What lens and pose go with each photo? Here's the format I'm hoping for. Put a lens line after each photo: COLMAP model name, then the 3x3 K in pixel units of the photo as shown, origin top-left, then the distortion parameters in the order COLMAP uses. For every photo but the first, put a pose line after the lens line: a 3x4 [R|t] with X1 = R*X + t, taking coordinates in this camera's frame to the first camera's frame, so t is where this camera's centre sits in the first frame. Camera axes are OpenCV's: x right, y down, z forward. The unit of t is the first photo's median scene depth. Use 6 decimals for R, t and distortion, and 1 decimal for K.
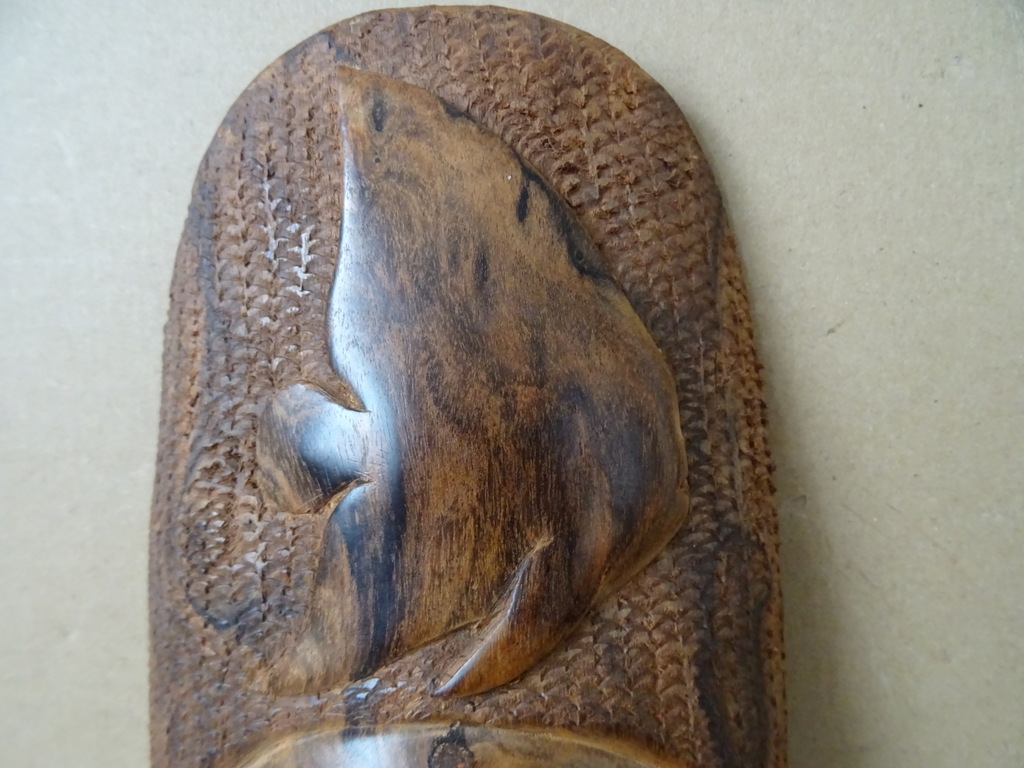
lens RADIAL K [[720.9, 0, 512.0], [0, 720.9, 384.0], [0, 0, 1]] dist [0.000606, 0.001308]
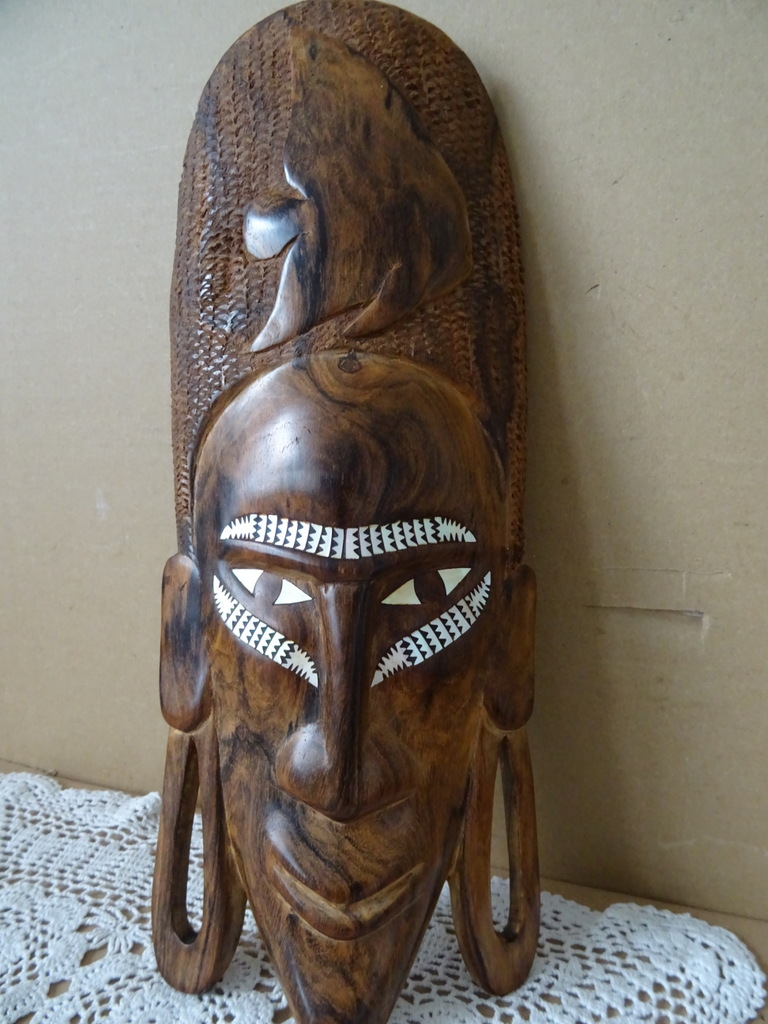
lens RADIAL K [[732.9, 0, 392.8], [0, 732.9, 512.3], [0, 0, 1]] dist [-0.011514, 0.000644]
pose [[0.998587, 0.012615, 0.051628, -0.056549], [-0.013031, 0.999885, 0.007733, 0.803204], [-0.051524, -0.008395, 0.998636, -0.920083]]
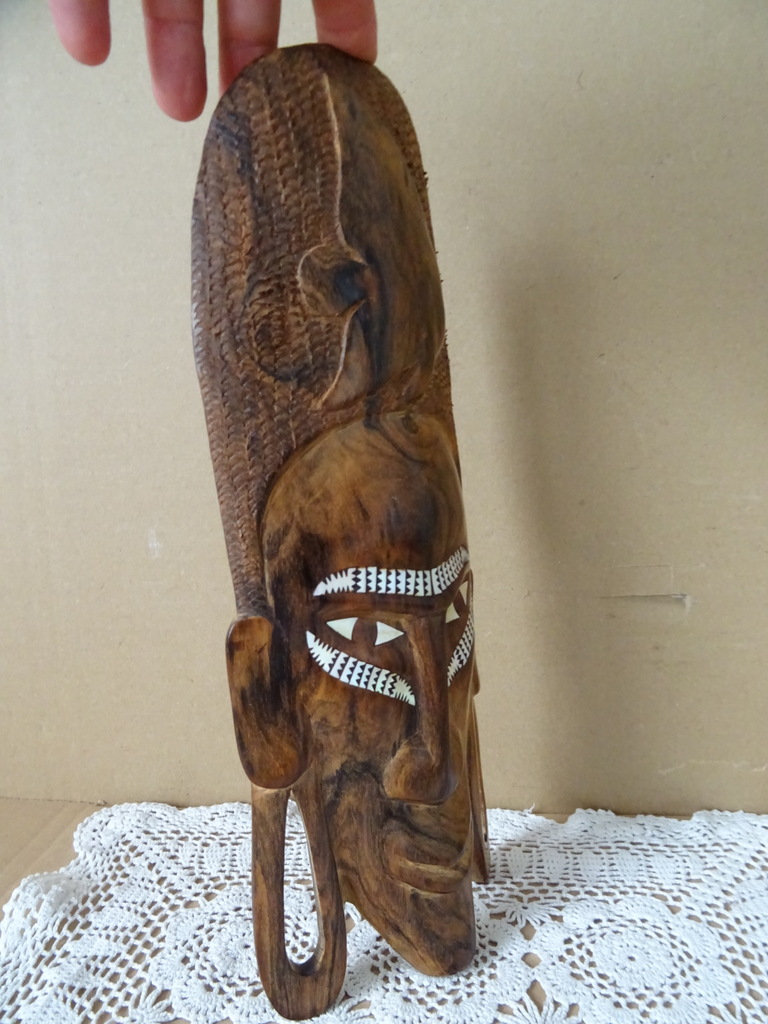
lens RADIAL K [[718.9, 0, 384.0], [0, 718.9, 512.0], [0, 0, 1]] dist [-0.000319, -0.000313]
pose [[0.656160, -0.099639, 0.748015, -1.641918], [0.013756, 0.992659, 0.120161, 0.455572], [-0.754497, -0.068555, 0.652714, -0.389392]]
